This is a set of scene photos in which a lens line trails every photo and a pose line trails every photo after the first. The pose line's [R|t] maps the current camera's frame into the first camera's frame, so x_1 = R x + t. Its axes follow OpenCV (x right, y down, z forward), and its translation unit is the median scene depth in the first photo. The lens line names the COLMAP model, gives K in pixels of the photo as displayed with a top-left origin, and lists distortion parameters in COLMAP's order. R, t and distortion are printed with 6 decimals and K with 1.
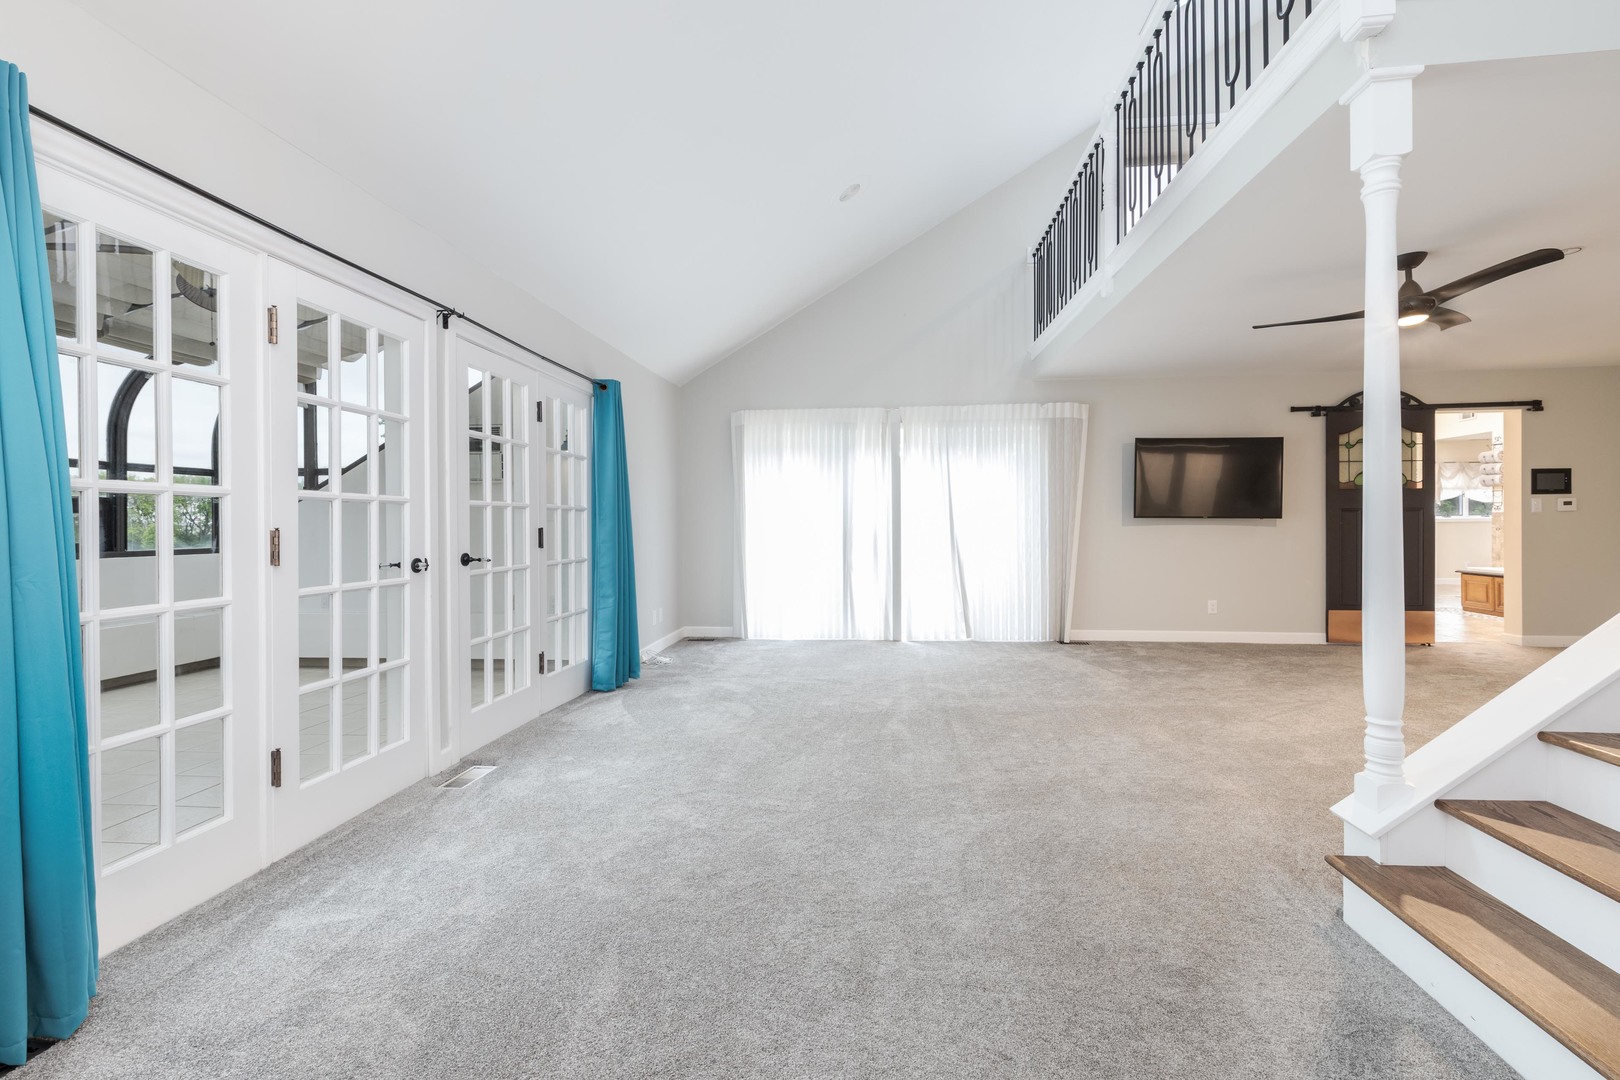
lens RADIAL K [[701.1, 0, 821.2], [0, 701.1, 527.5], [0, 0, 1]] dist [0.002448, -0.001055]
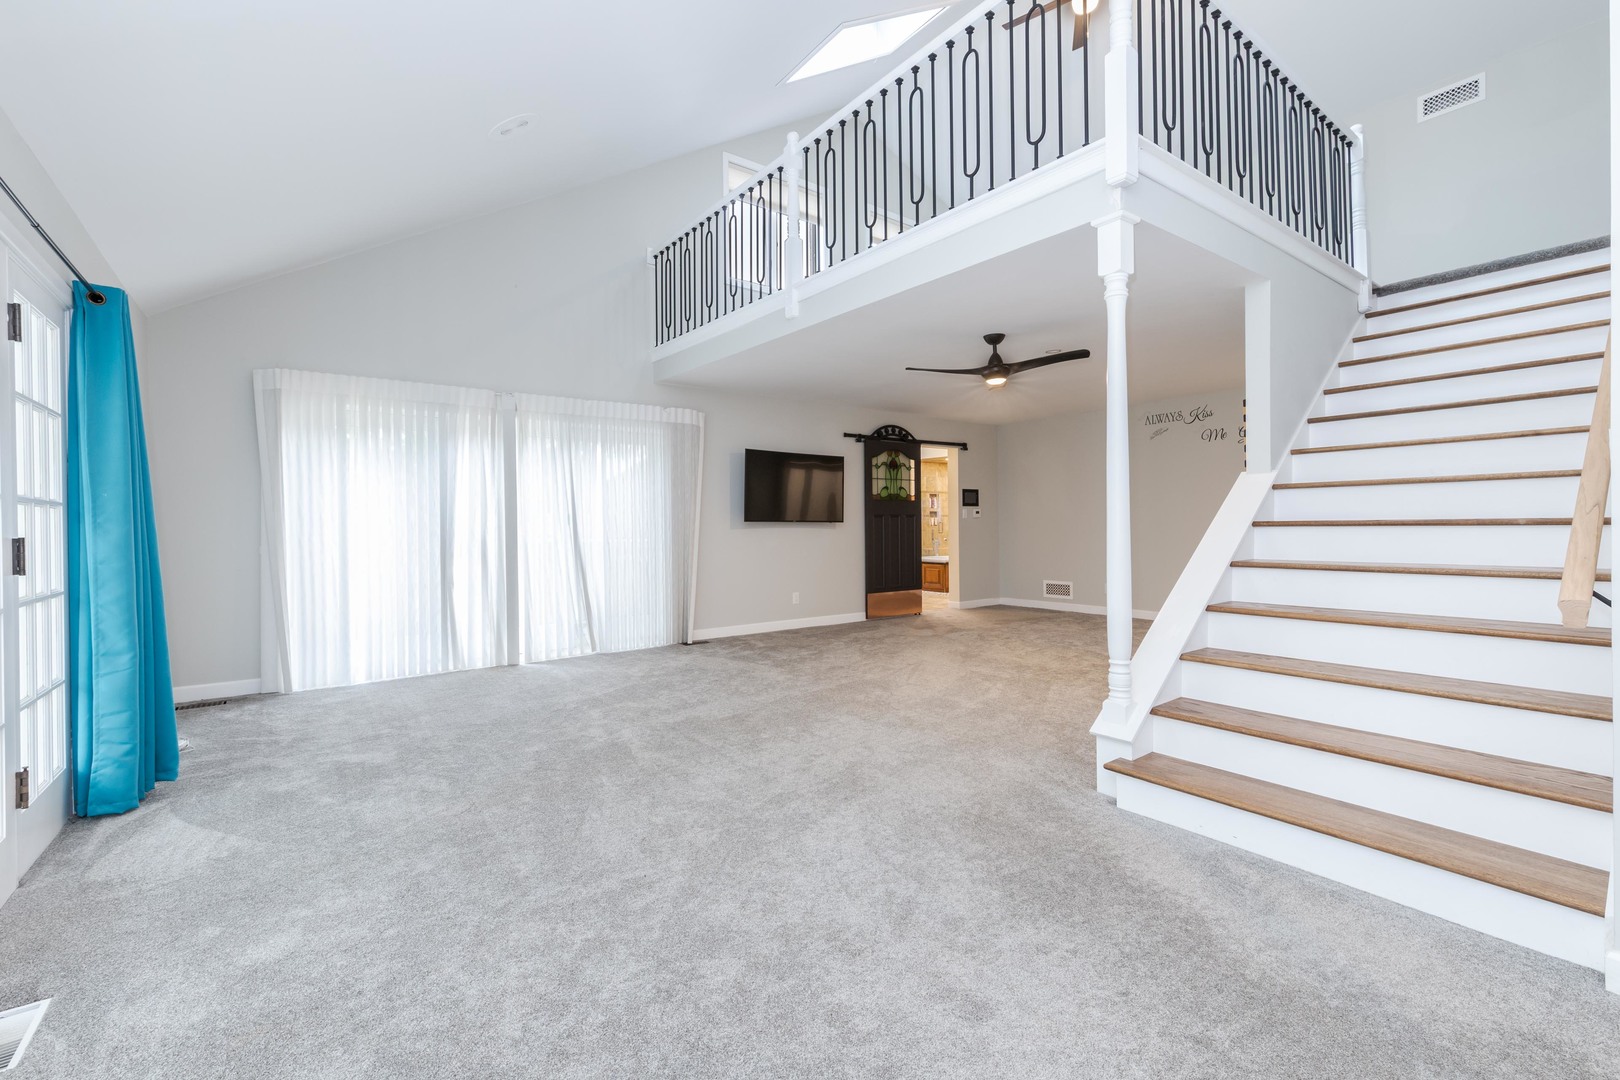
lens RADIAL K [[701.1, 0, 824.0], [0, 701.1, 524.1], [0, 0, 1]] dist [0.002448, -0.001055]
pose [[0.729621, -0.001185, 0.683851, -0.214298], [0.009224, 0.999925, -0.008109, -0.000122], [-0.683790, 0.012224, 0.729576, 0.122409]]
